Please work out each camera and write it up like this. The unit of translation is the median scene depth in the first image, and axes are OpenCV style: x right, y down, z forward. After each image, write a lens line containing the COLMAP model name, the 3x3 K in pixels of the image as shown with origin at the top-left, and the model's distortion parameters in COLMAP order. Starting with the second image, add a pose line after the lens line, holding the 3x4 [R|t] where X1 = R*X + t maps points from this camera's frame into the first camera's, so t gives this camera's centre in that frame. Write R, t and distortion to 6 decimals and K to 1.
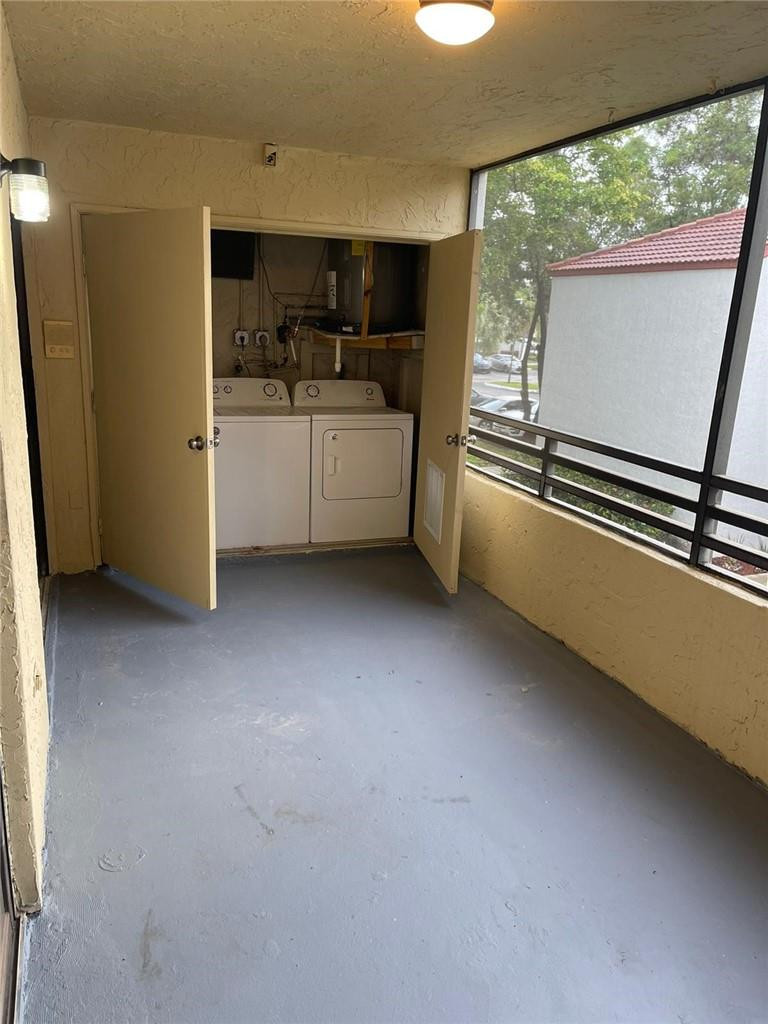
lens RADIAL K [[764.2, 0, 376.5], [0, 764.2, 525.6], [0, 0, 1]] dist [0.015047, -0.002298]
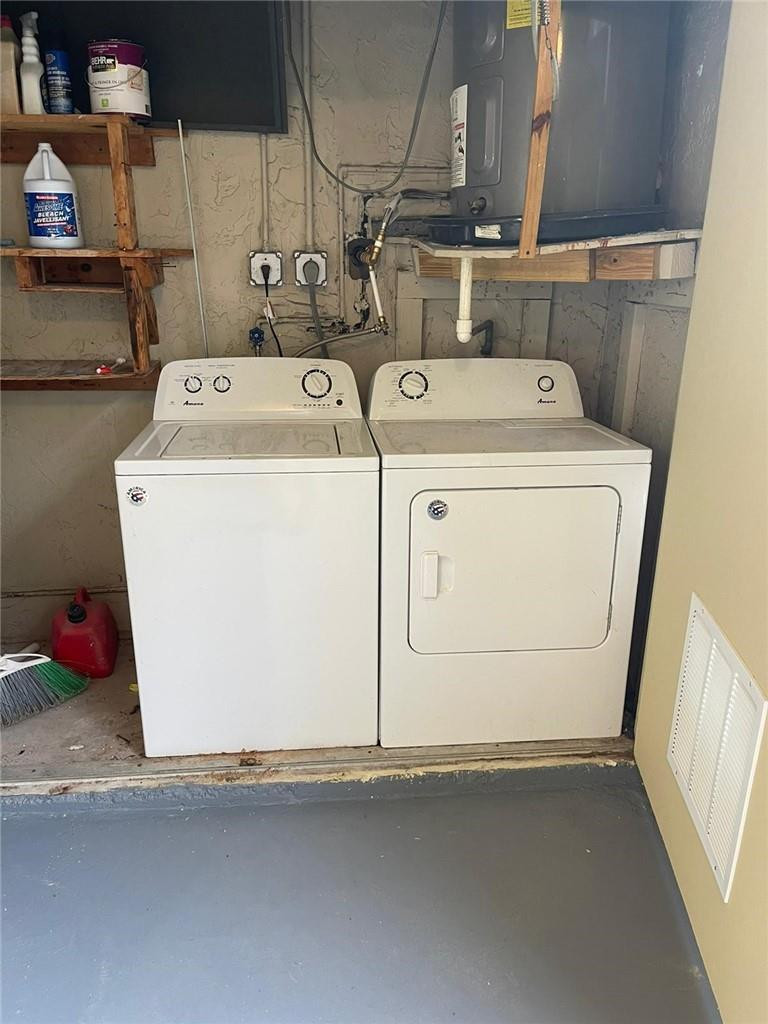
lens RADIAL K [[764.2, 0, 376.5], [0, 764.2, 525.6], [0, 0, 1]] dist [0.015047, -0.002298]
pose [[0.963738, 0.052765, -0.261580, 0.016863], [-0.037900, 0.997384, 0.061555, -0.122274], [0.264144, -0.049409, 0.963217, 0.568008]]
